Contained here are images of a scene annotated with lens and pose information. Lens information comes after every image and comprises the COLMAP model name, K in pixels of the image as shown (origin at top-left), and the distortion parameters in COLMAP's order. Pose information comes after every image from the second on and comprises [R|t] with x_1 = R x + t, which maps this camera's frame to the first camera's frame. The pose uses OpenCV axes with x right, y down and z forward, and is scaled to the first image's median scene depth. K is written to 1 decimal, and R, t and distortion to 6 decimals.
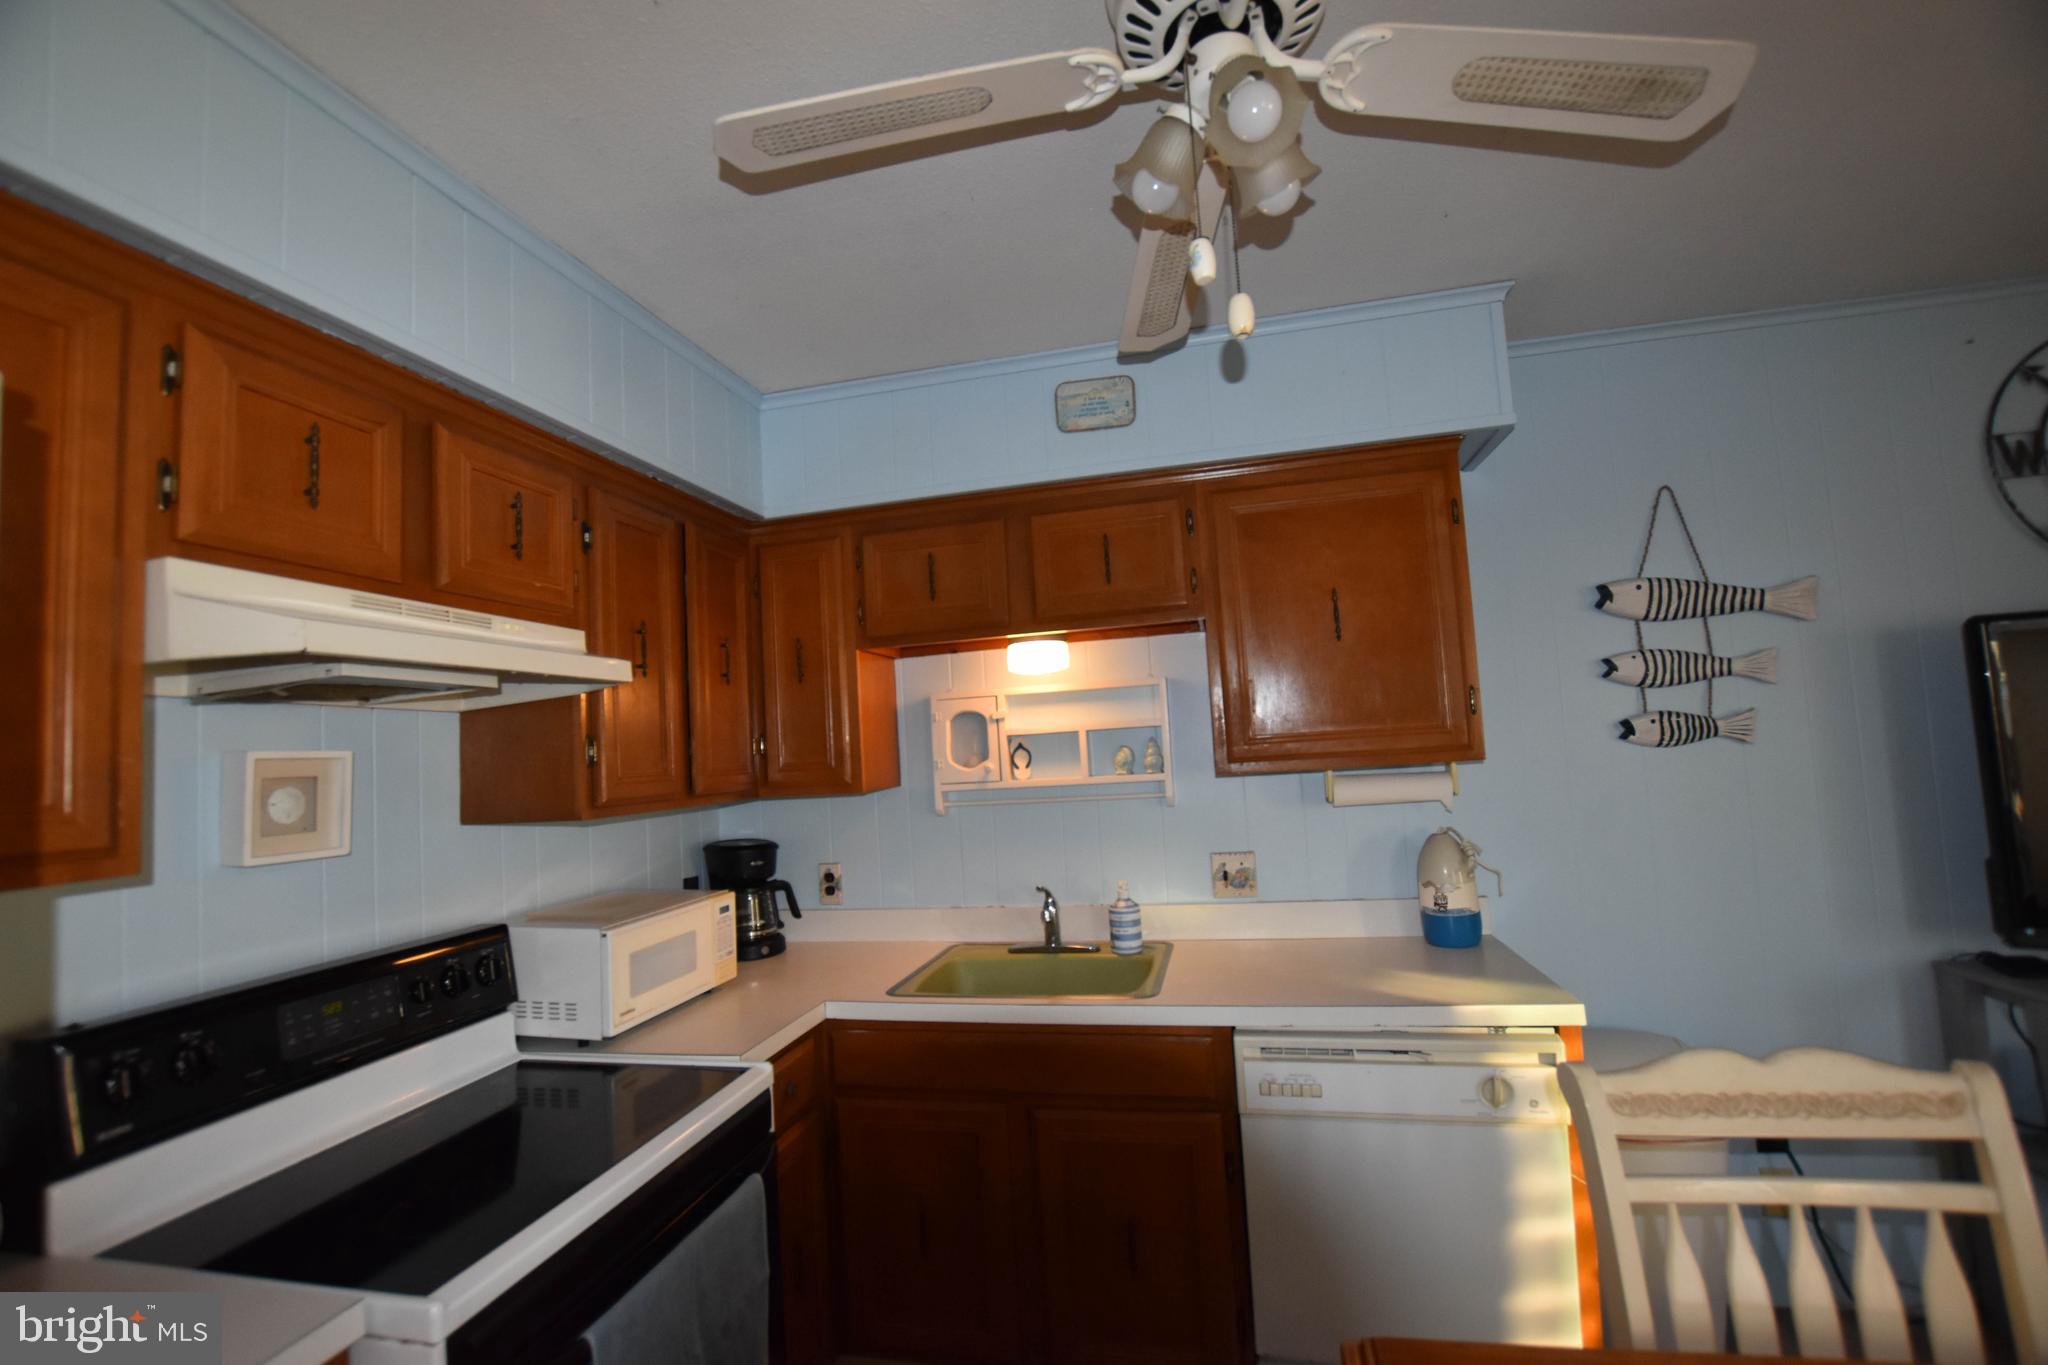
lens RADIAL K [[901.1, 0, 1021.0], [0, 901.1, 686.7], [0, 0, 1]] dist [-0.033272, 0.003919]
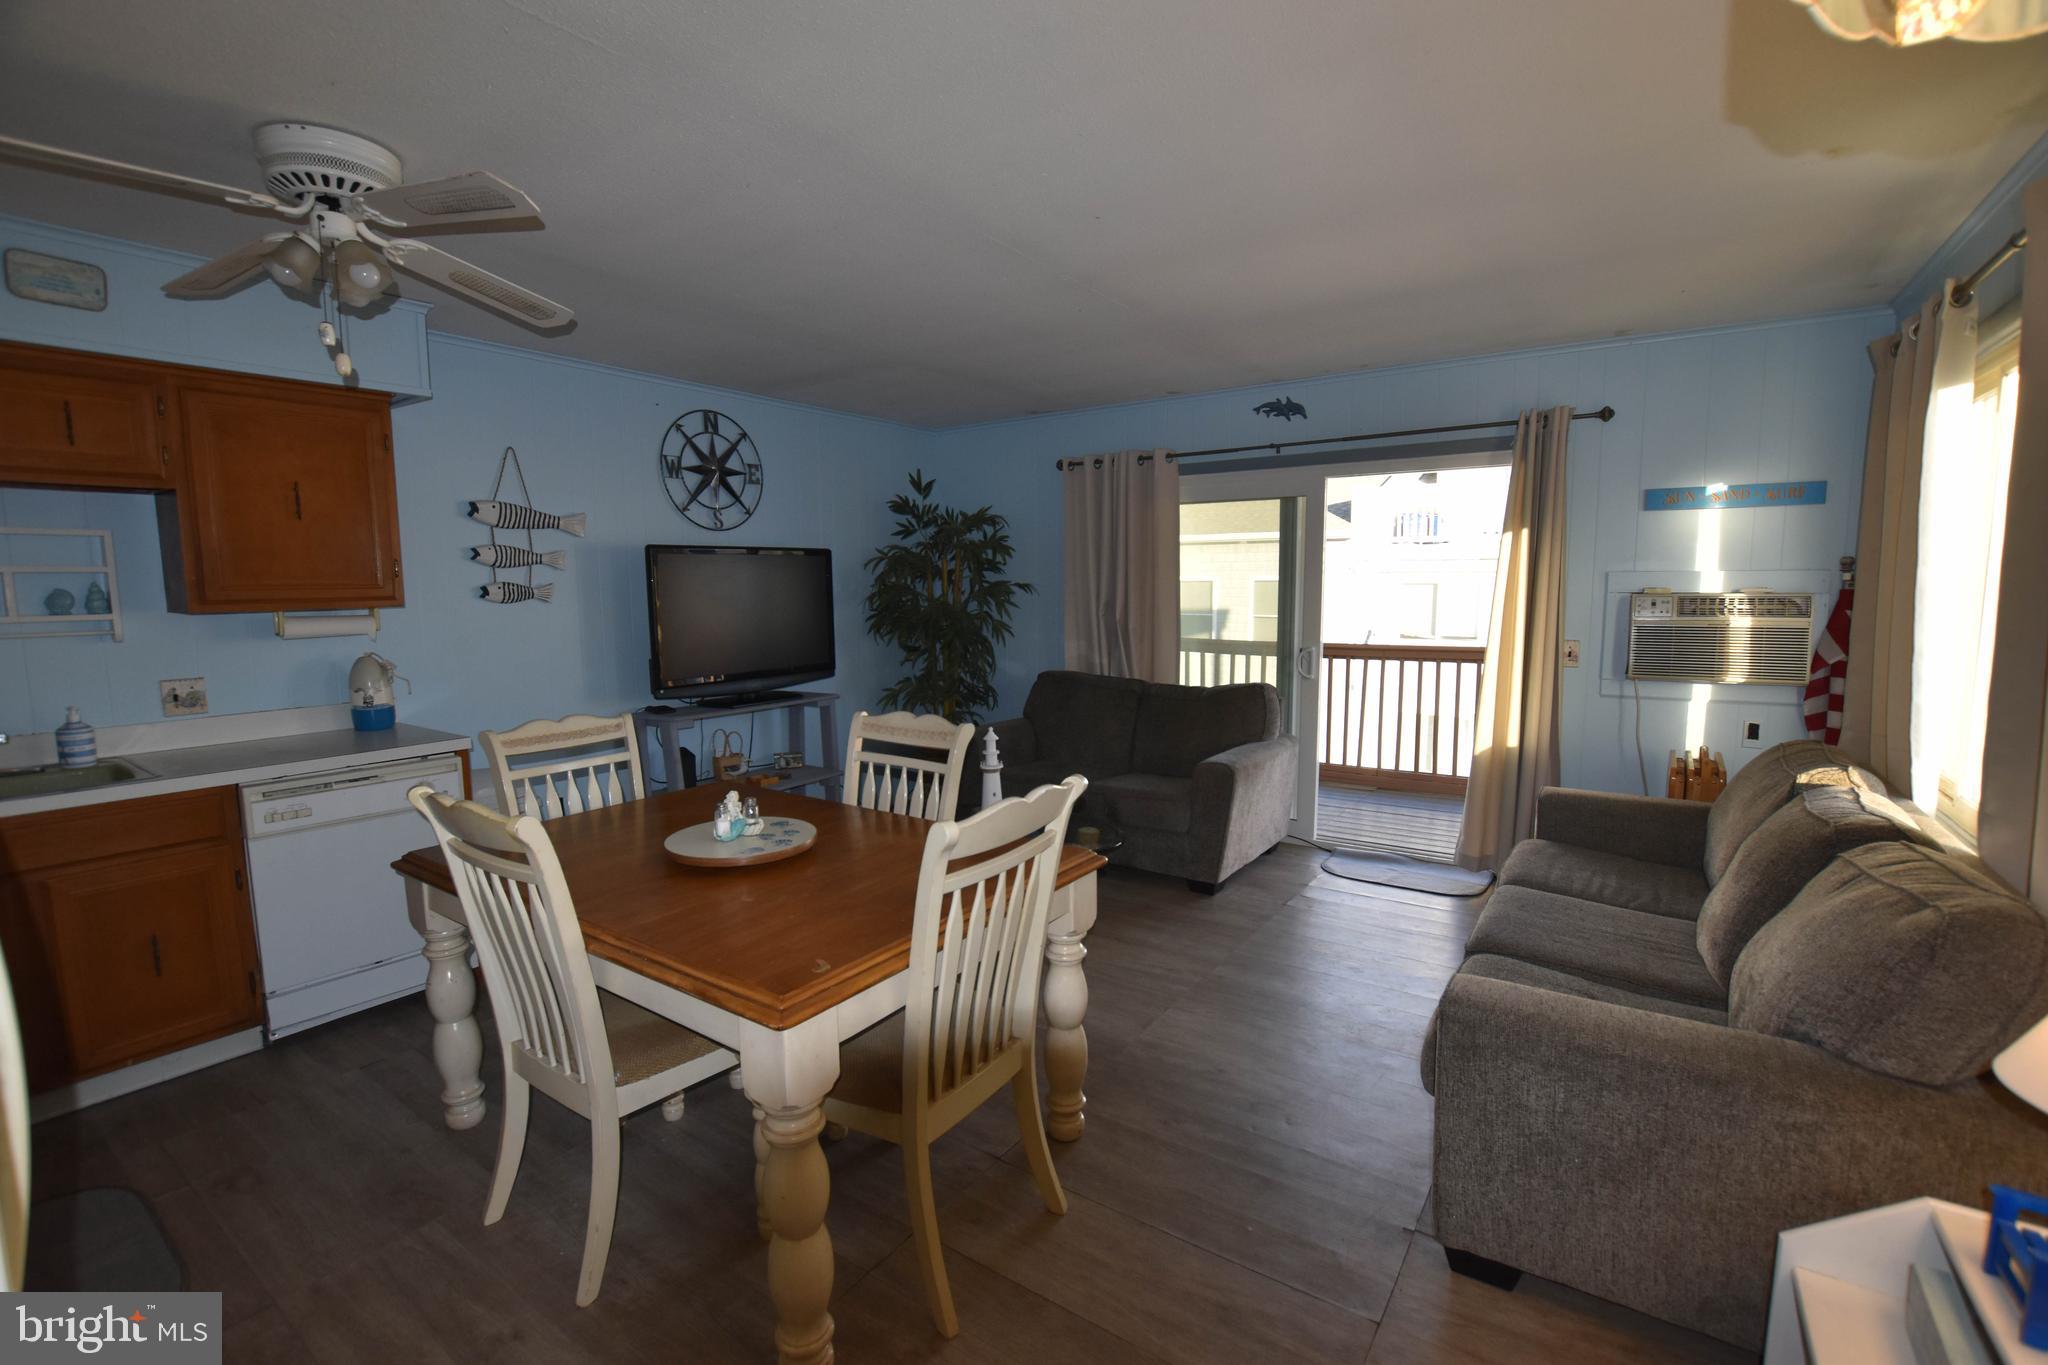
lens RADIAL K [[901.1, 0, 1024.9], [0, 901.1, 688.1], [0, 0, 1]] dist [-0.033272, 0.003919]
pose [[0.371084, -0.053718, 0.927044, -0.499949], [-0.076301, 0.993186, 0.088093, 0.002655], [-0.925459, -0.103424, 0.364457, -0.565940]]
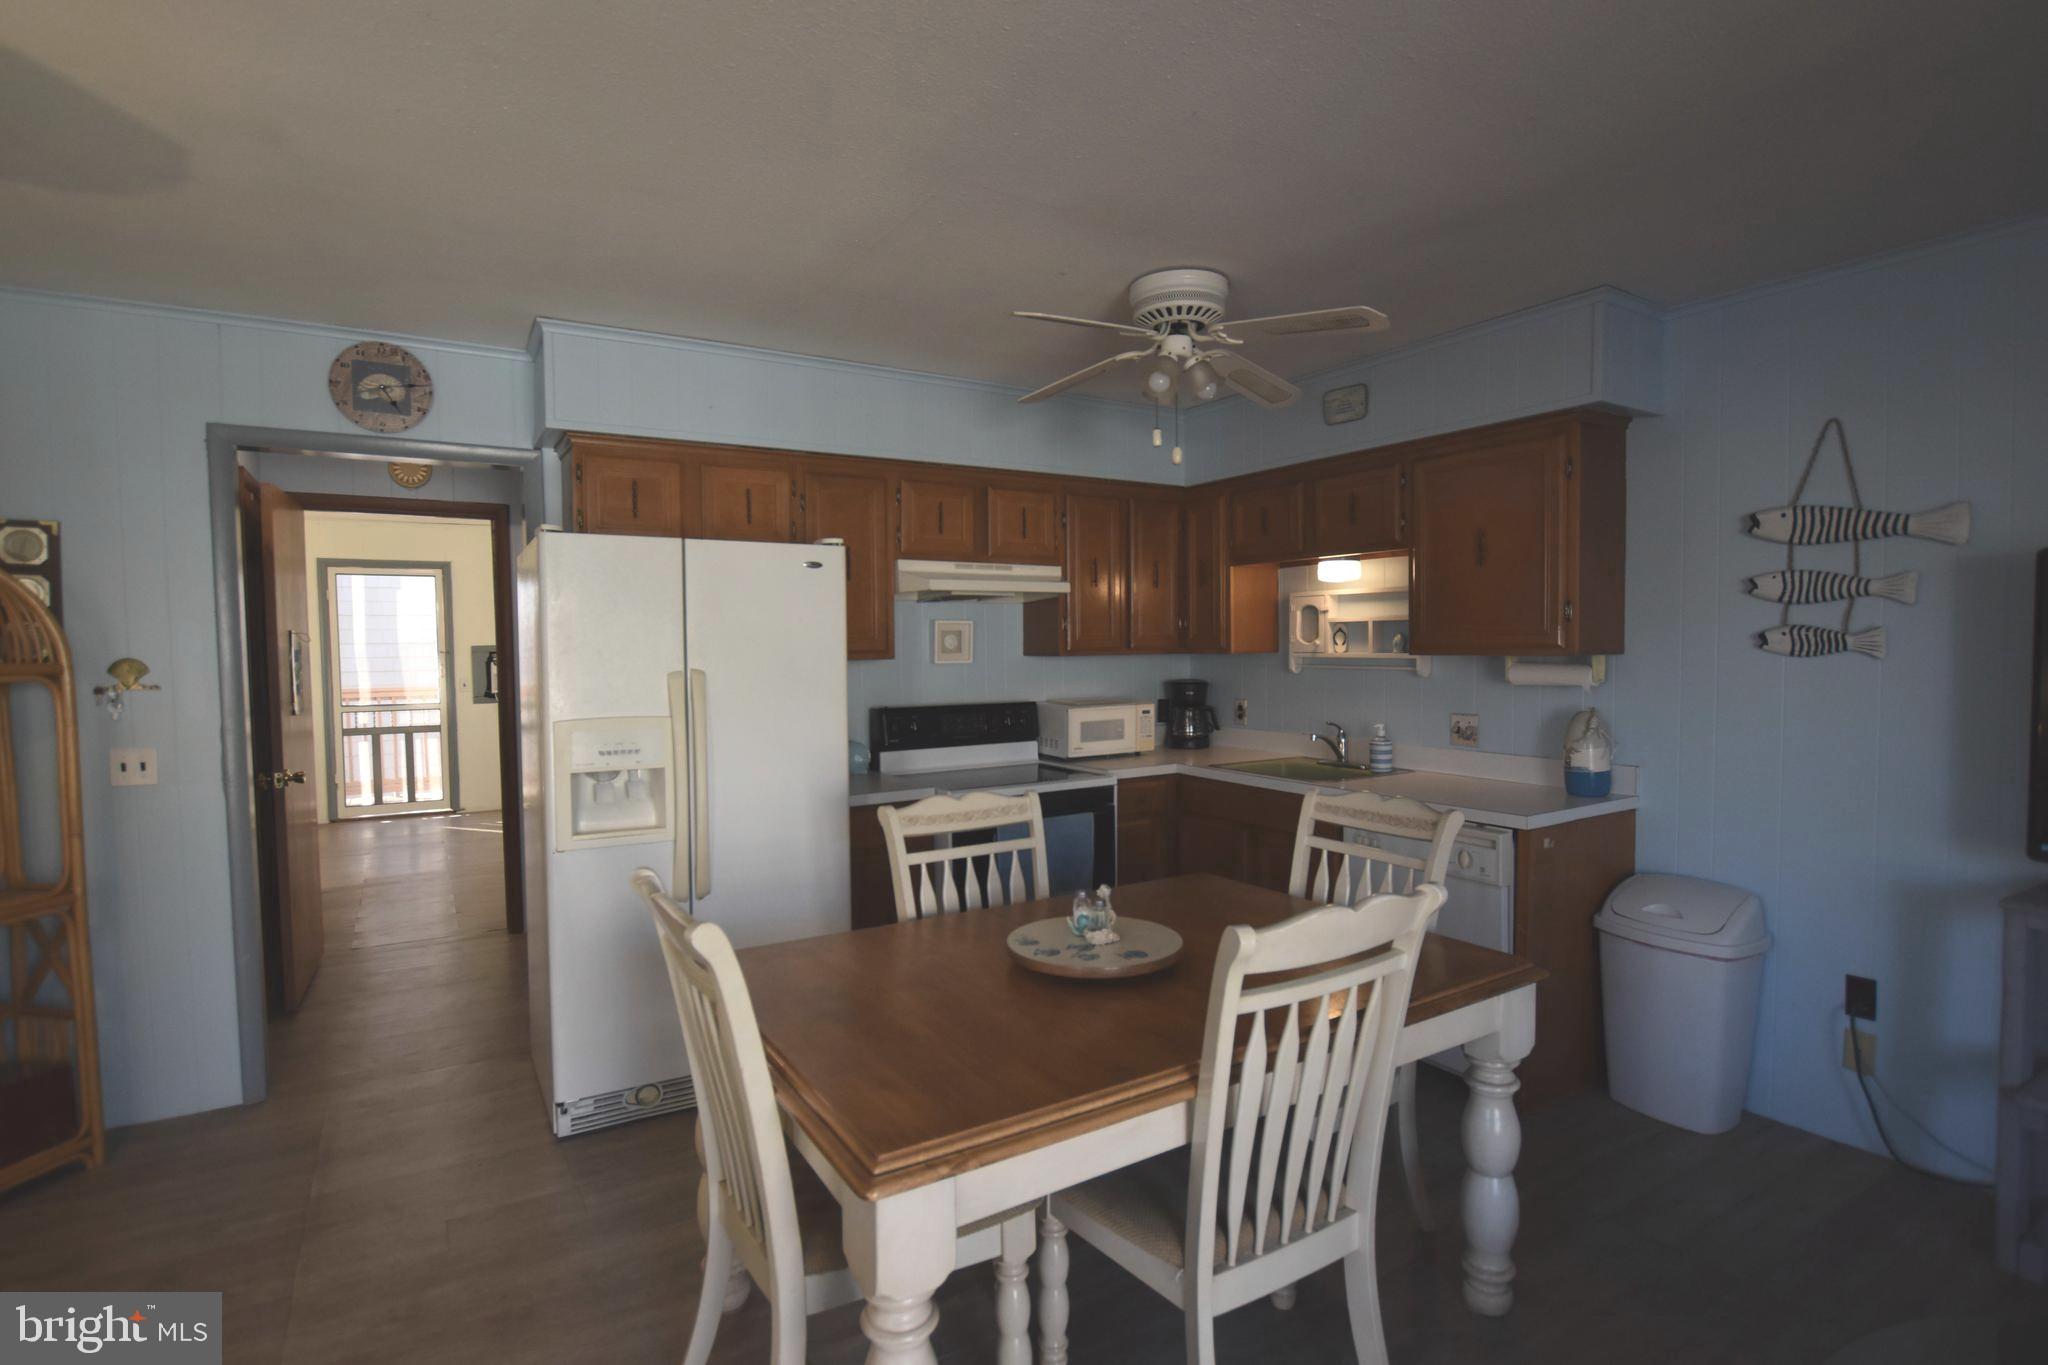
lens RADIAL K [[1005.8, 0, 1021.8], [0, 1005.8, 690.1], [0, 0, 1]] dist [-0.022069, -0.001249]
pose [[0.703196, 0.085346, -0.705856, 0.927996], [0.018192, 0.990284, 0.137861, -0.083509], [0.710764, -0.109784, 0.694811, -0.599952]]
